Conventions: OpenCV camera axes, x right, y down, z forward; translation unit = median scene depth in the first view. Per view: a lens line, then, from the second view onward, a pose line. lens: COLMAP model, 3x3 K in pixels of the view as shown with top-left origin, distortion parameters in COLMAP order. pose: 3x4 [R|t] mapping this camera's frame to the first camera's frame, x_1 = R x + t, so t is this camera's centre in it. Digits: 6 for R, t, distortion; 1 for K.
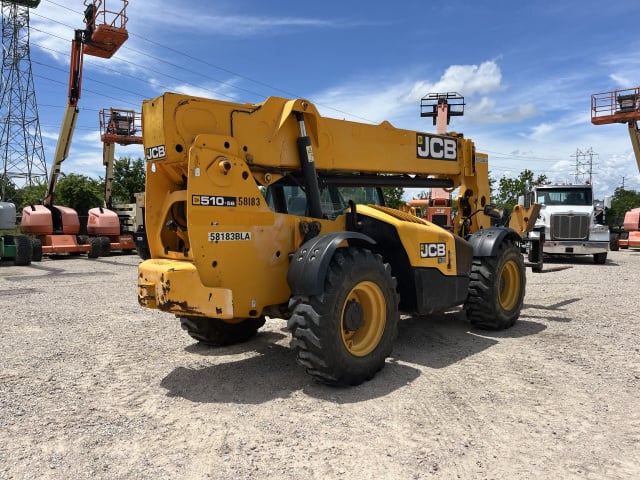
lens RADIAL K [[486.4, 0, 318.1], [0, 486.4, 244.2], [0, 0, 1]] dist [0.059963, -0.096472]
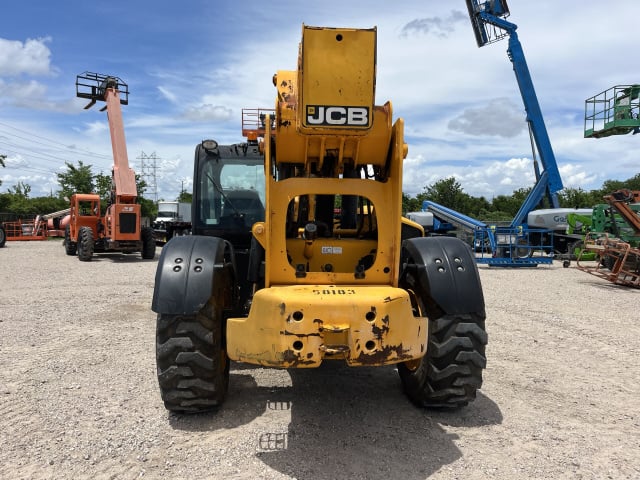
lens RADIAL K [[488.9, 0, 328.6], [0, 488.9, 246.0], [0, 0, 1]] dist [0.021003, 0.000094]
pose [[0.647330, -0.027723, 0.761706, -0.655656], [0.022400, 0.999599, 0.017344, -0.025964], [-0.761881, 0.005835, 0.647691, 0.482002]]
